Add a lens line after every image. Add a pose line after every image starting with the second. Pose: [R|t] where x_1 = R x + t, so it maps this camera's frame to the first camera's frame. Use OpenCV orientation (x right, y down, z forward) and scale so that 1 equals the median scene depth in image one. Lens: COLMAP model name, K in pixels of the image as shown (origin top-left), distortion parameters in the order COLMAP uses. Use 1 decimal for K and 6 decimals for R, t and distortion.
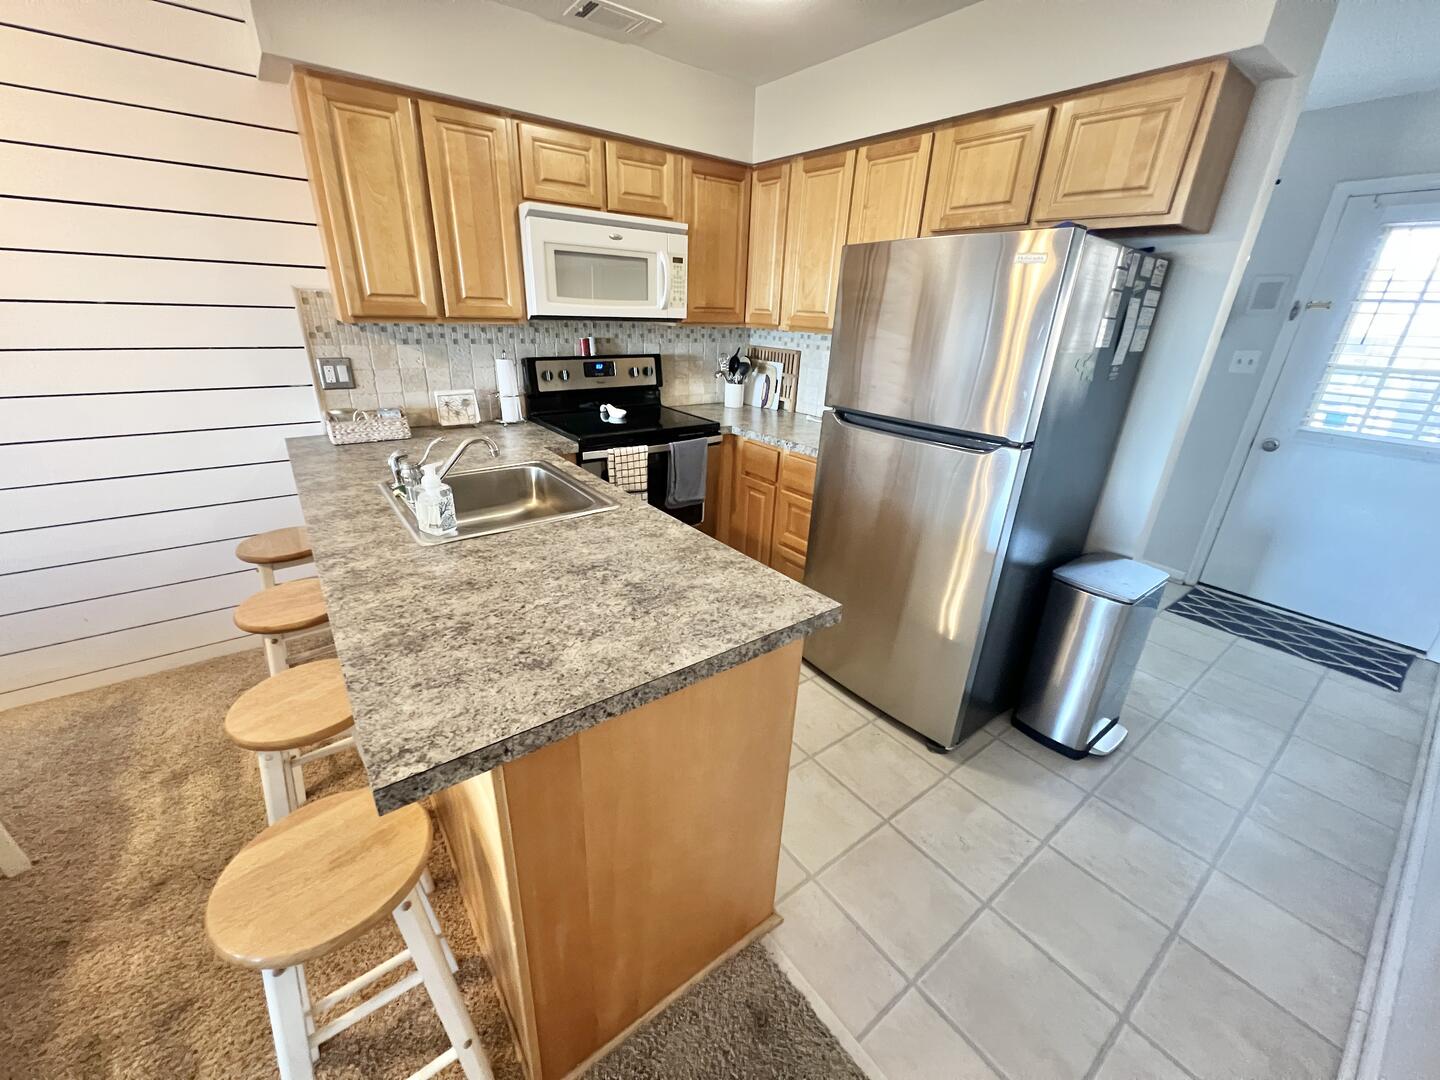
lens RADIAL K [[569.0, 0, 717.2], [0, 569.0, 536.8], [0, 0, 1]] dist [0.001296, 0.000052]
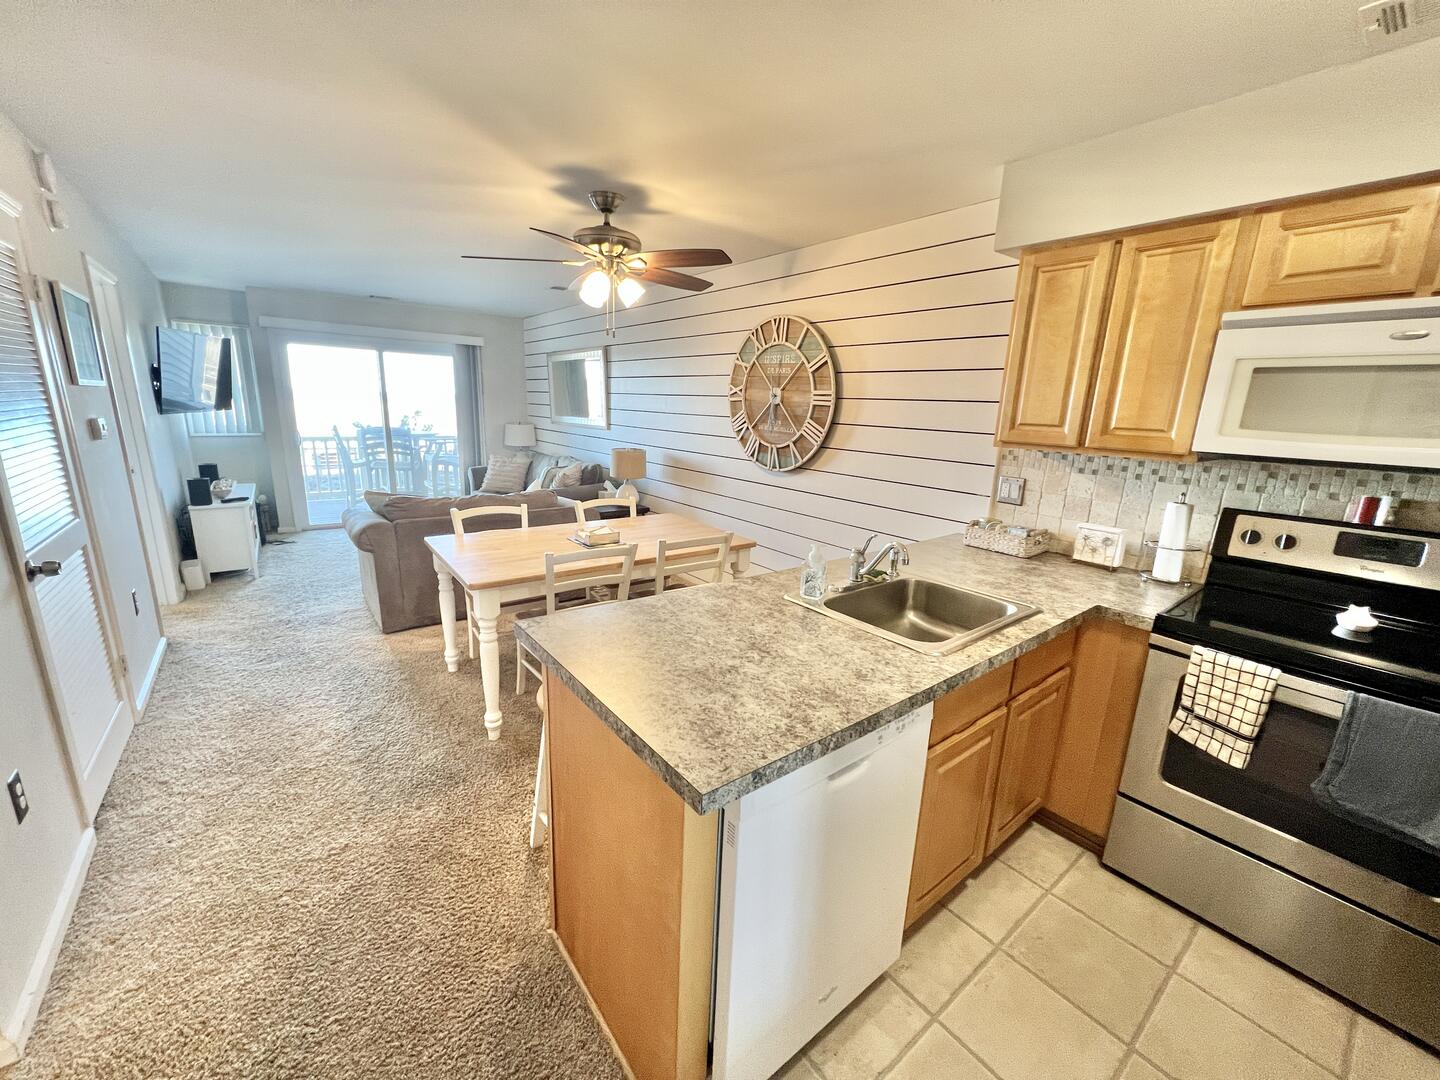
lens RADIAL K [[569.0, 0, 717.2], [0, 569.0, 536.8], [0, 0, 1]] dist [0.001296, 0.000052]
pose [[0.019040, 0.195326, -0.980553, 0.467898], [-0.408625, 0.896603, 0.170669, -0.169464], [0.912504, 0.397429, 0.096887, 0.422400]]
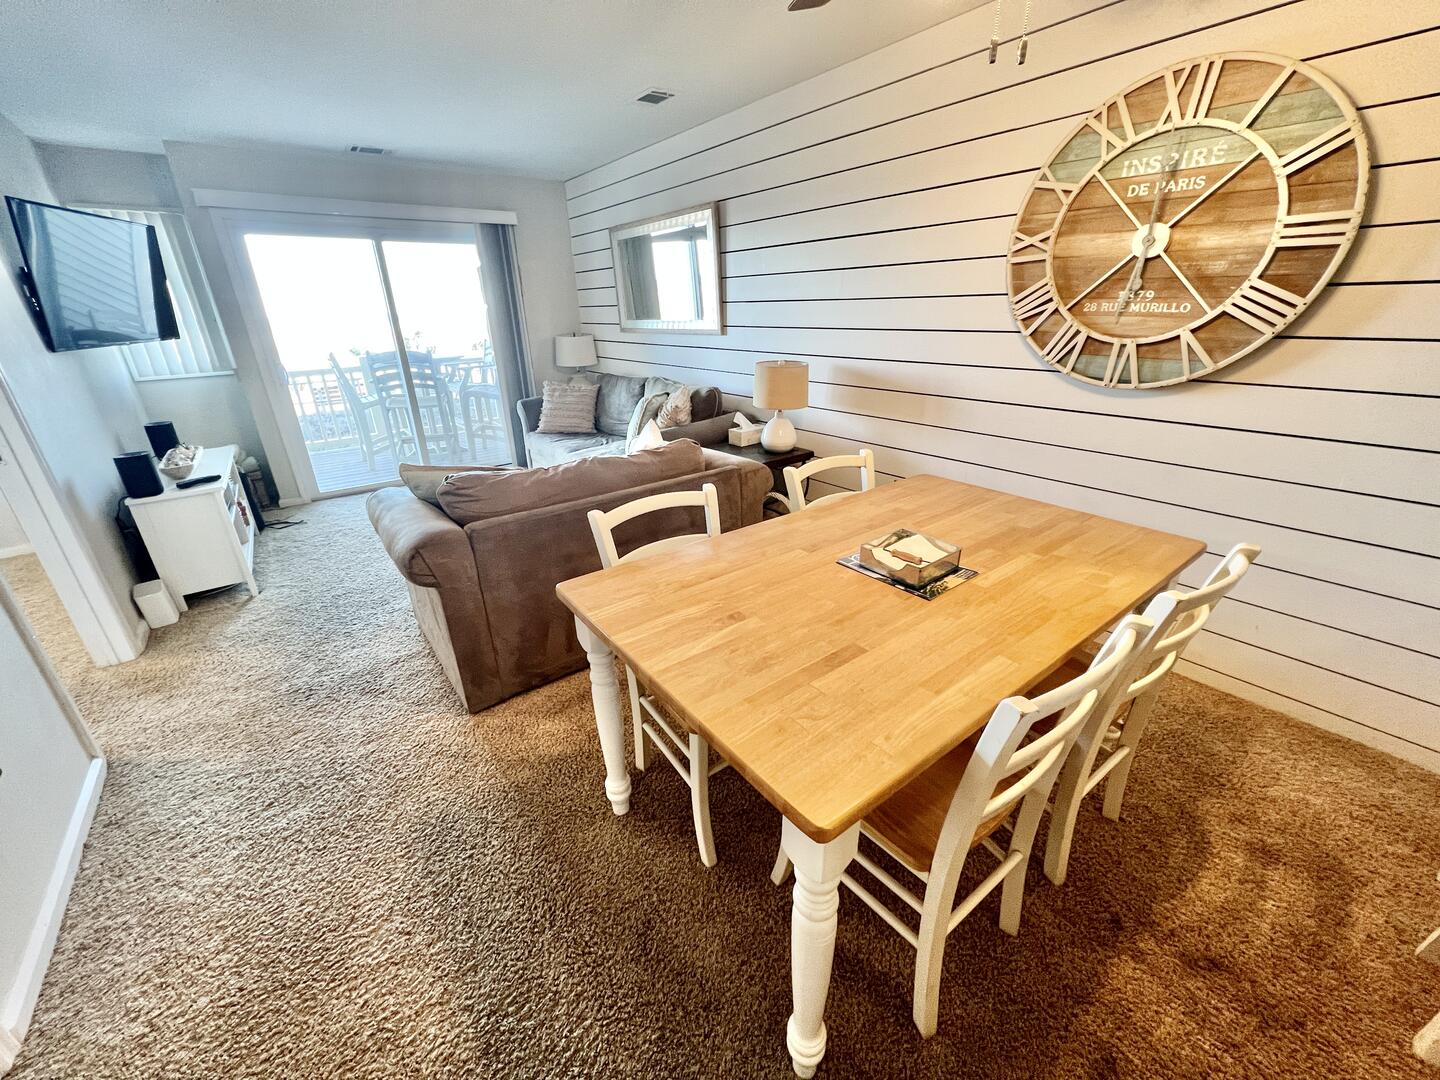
lens RADIAL K [[569.0, 0, 717.2], [0, 569.0, 536.8], [0, 0, 1]] dist [0.001296, 0.000052]
pose [[0.011533, 0.345394, -0.938387, -0.276619], [-0.353099, 0.879398, 0.319343, 0.027564], [0.935515, 0.327660, 0.132100, -0.007656]]
